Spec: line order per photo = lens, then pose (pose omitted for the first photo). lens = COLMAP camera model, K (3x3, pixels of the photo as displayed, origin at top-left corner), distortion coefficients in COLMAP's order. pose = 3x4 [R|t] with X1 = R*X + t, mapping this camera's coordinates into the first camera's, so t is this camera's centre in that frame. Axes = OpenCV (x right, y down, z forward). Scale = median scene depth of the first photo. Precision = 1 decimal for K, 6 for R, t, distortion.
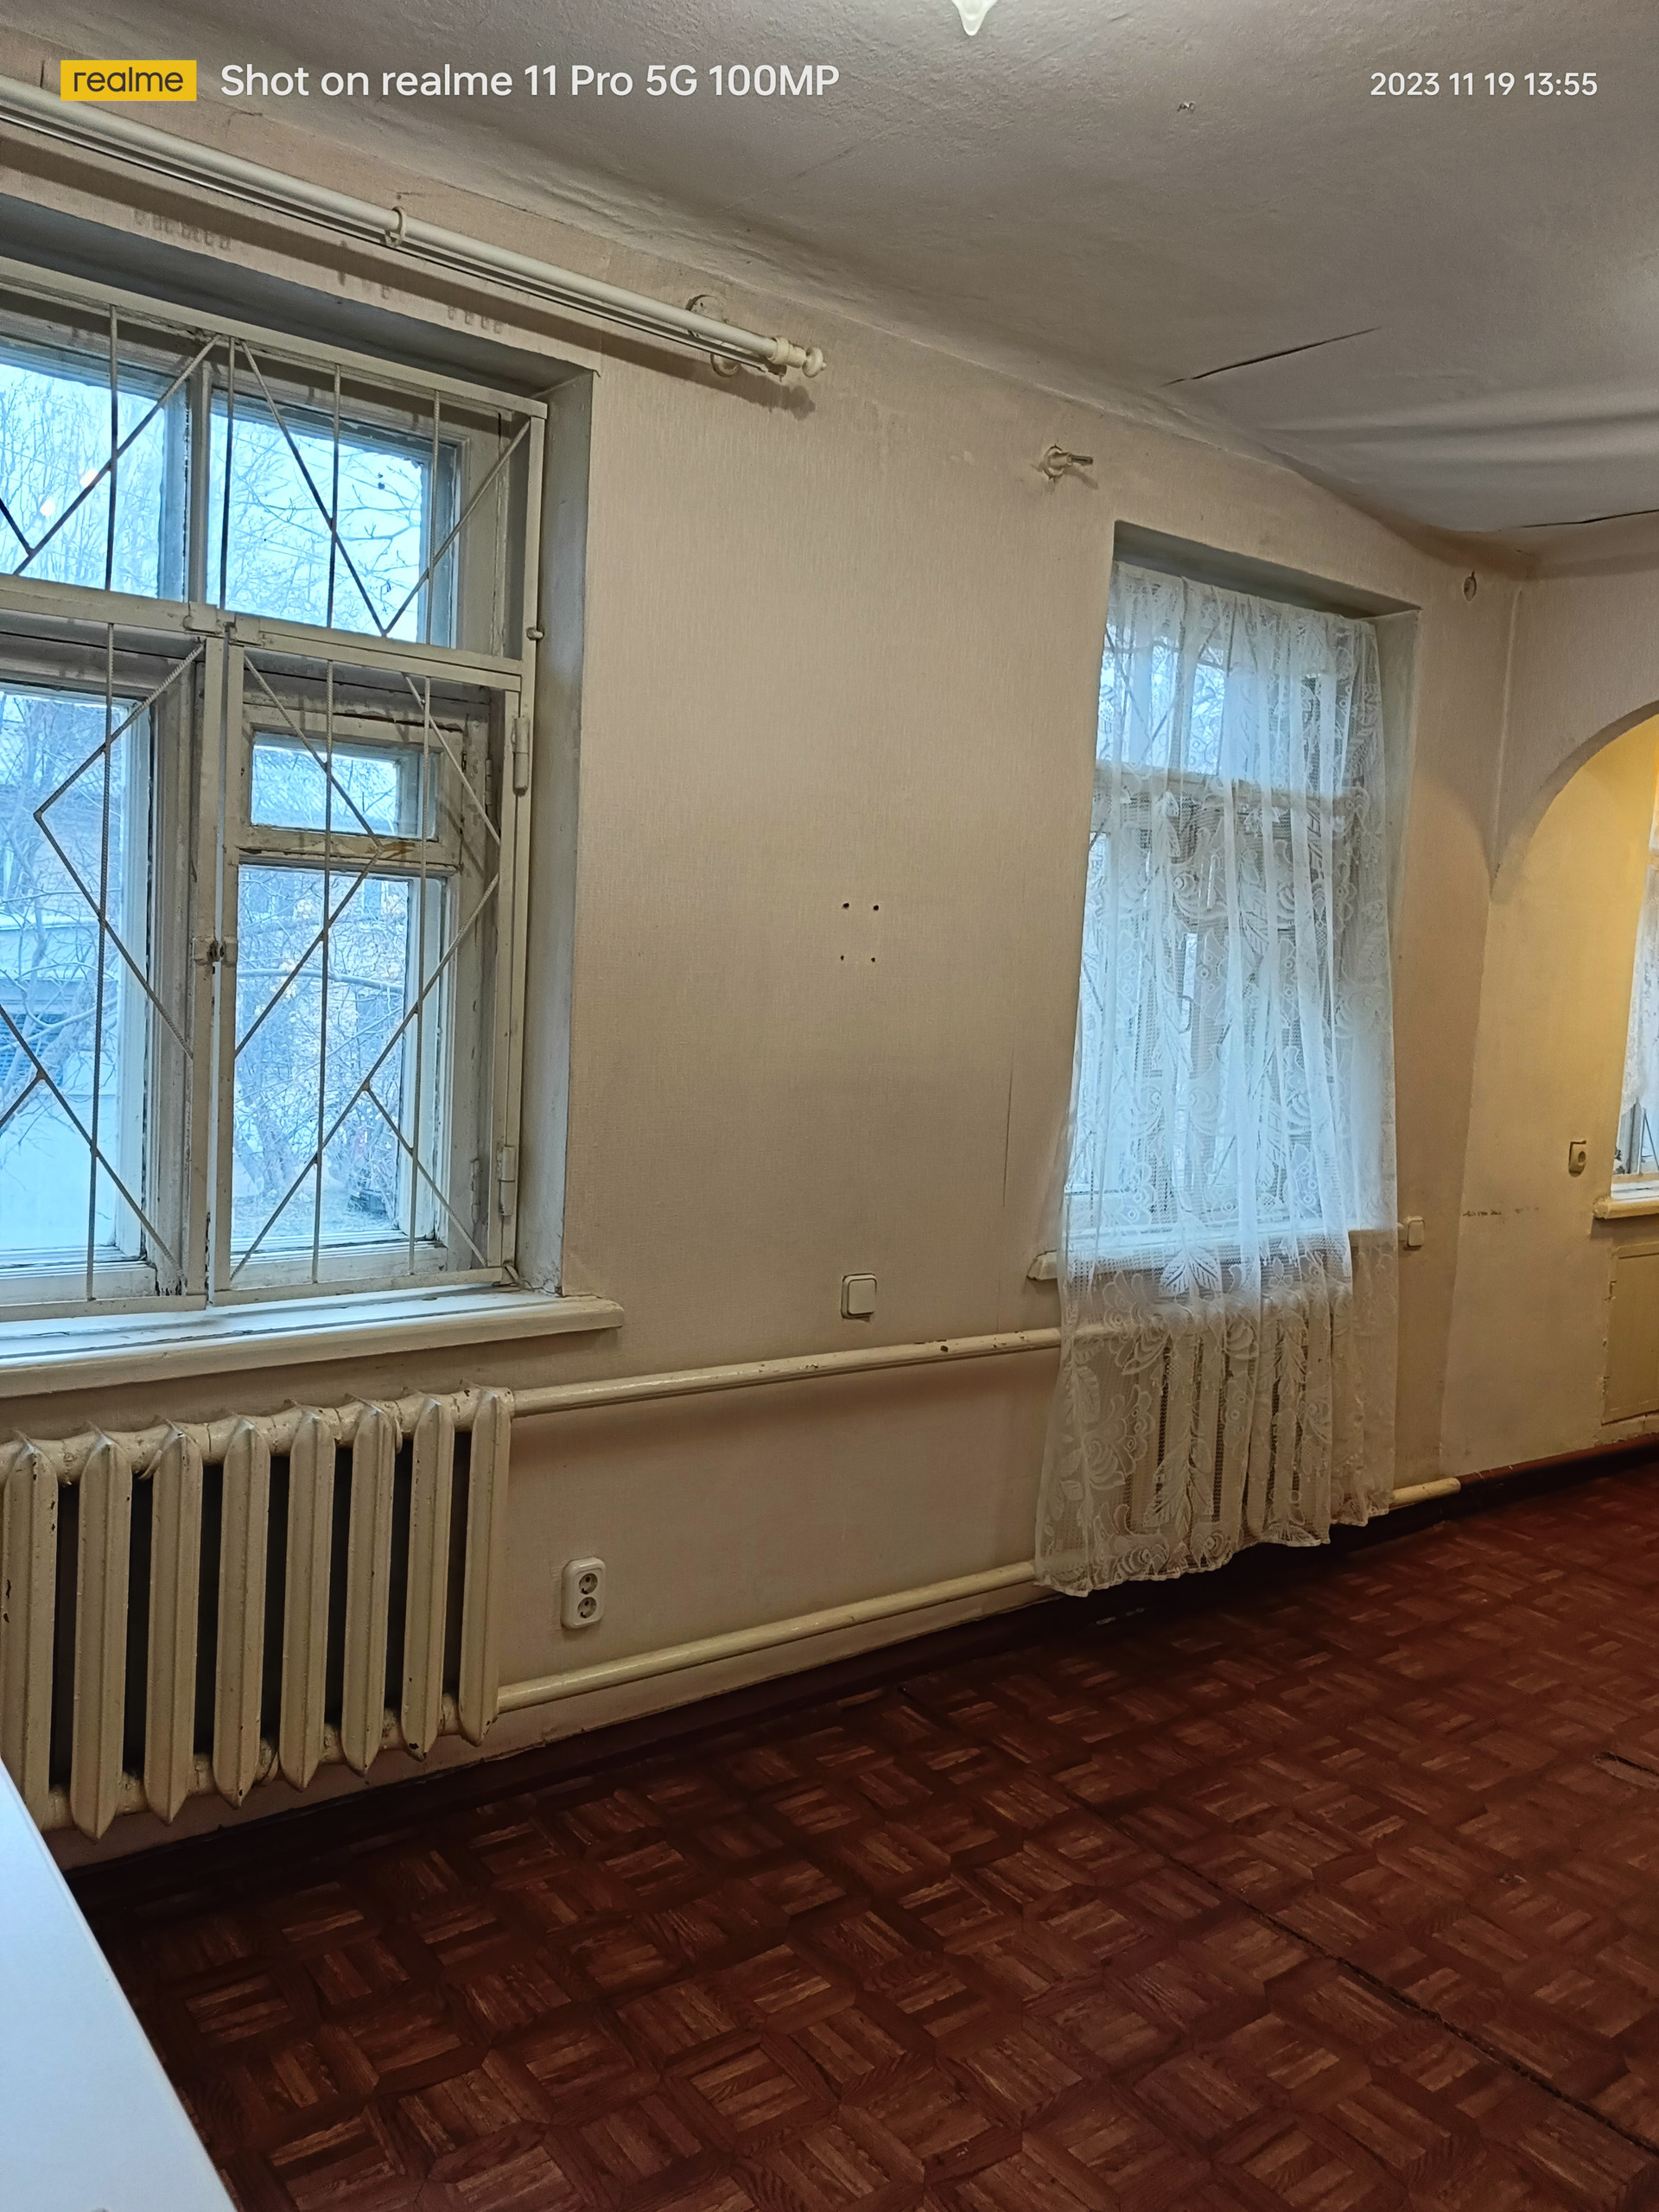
lens RADIAL K [[1708.0, 0, 799.9], [0, 1708.0, 1102.8], [0, 0, 1]] dist [0.021402, -0.002812]
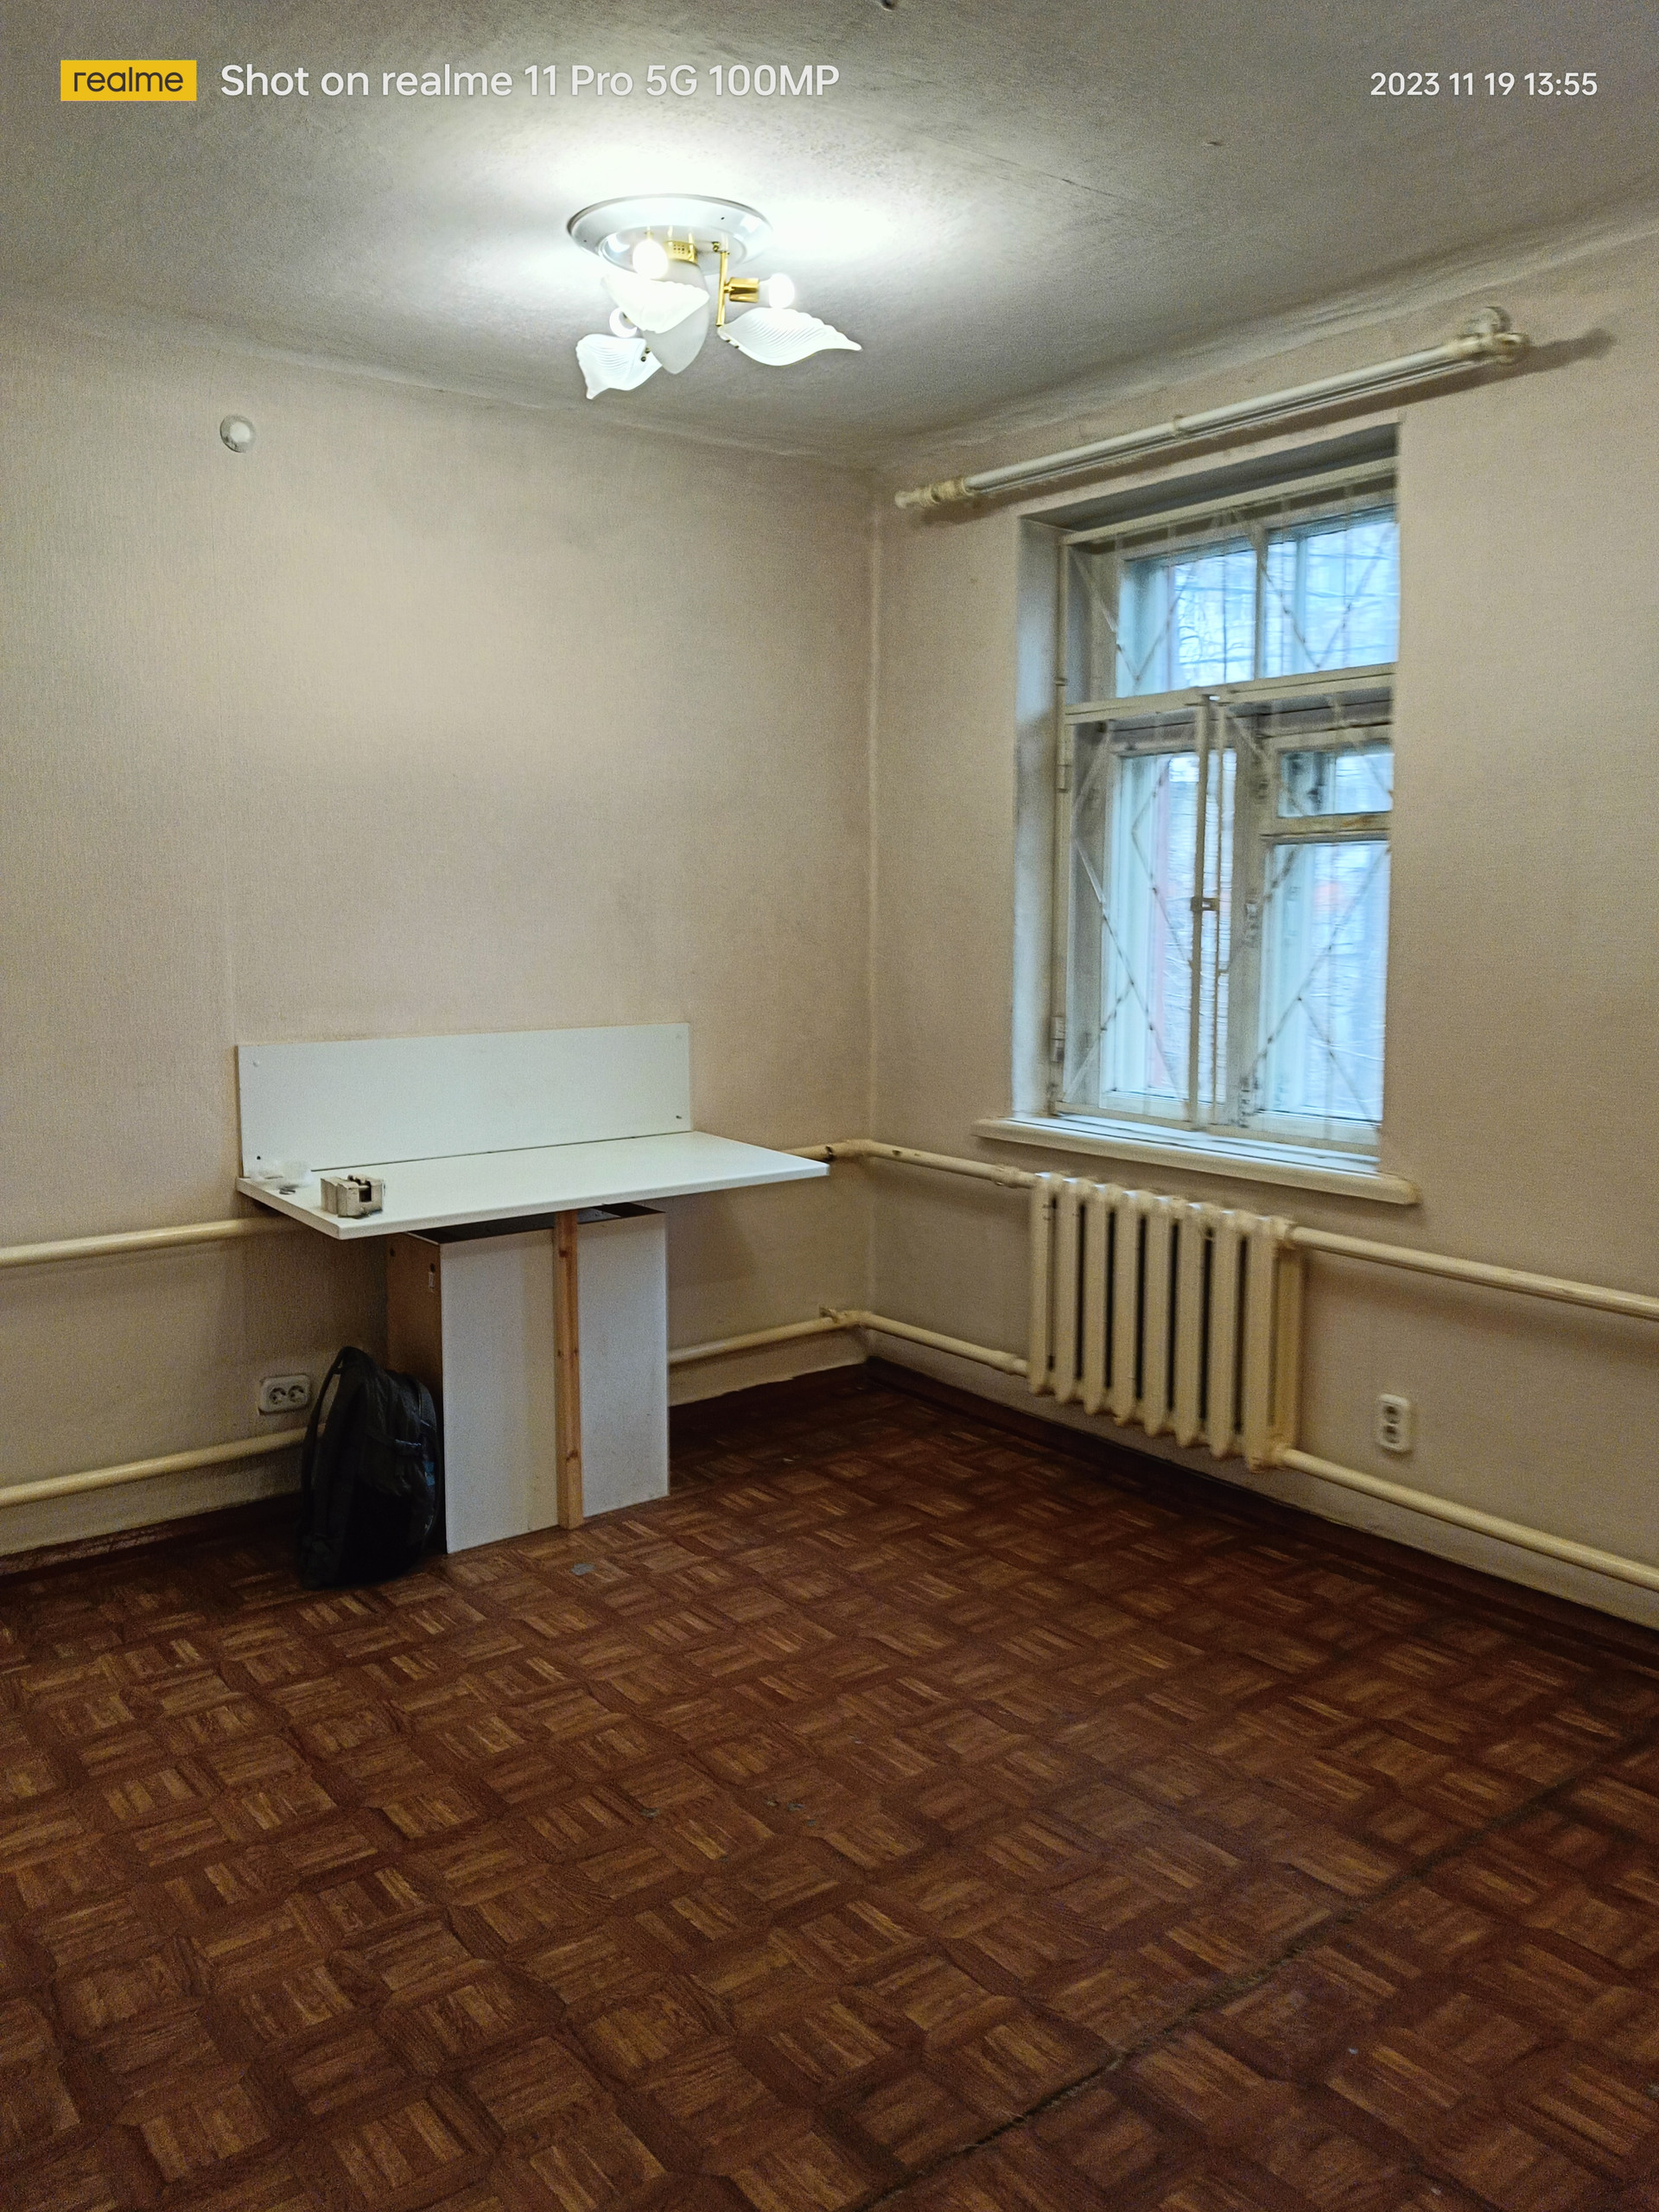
lens RADIAL K [[1729.9, 0, 841.9], [0, 1729.9, 1091.6], [0, 0, 1]] dist [0.026077, 0.010575]
pose [[-0.004439, 0.062779, -0.998018, 1.212262], [-0.082347, 0.994615, 0.062931, 0.009692], [0.996594, 0.082463, 0.000755, 0.657972]]
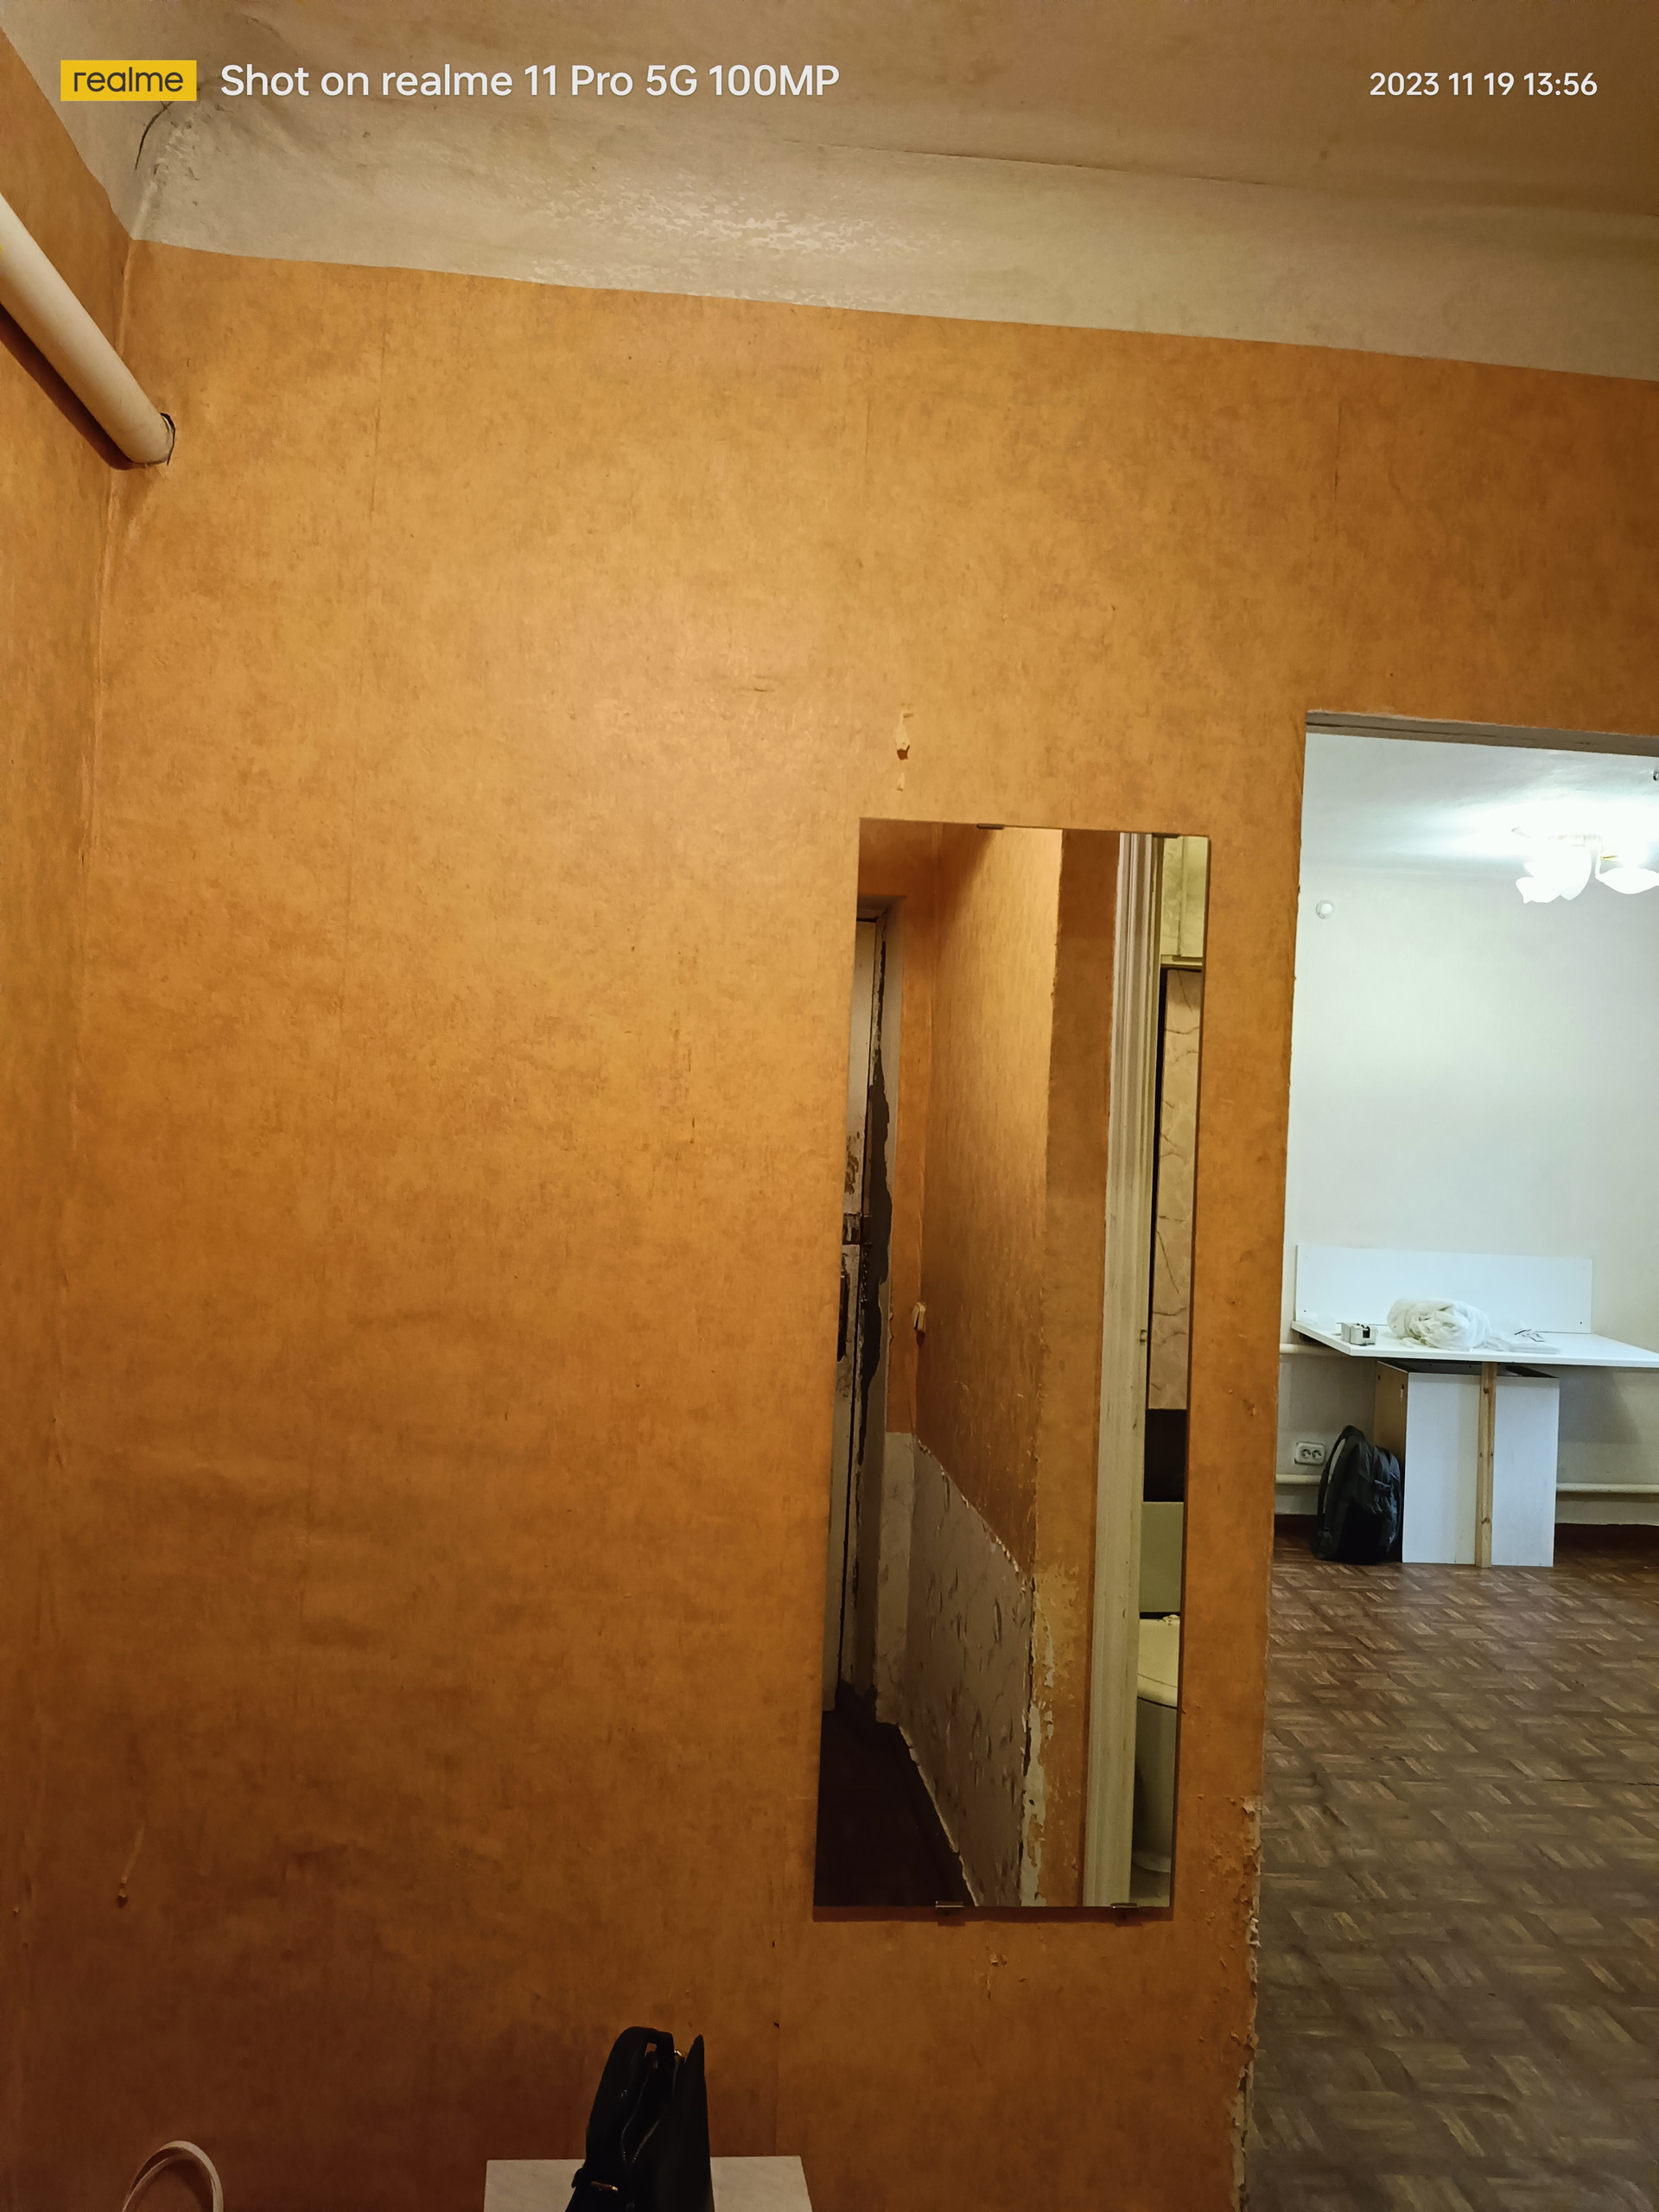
lens RADIAL K [[1673.7, 0, 845.2], [0, 1673.7, 1057.1], [0, 0, 1]] dist [0.057410, -0.069538]
pose [[-0.541111, -0.103158, -0.834600, 2.265039], [-0.144332, 0.989114, -0.028679, -0.002702], [0.828473, 0.104941, -0.550109, 0.945370]]
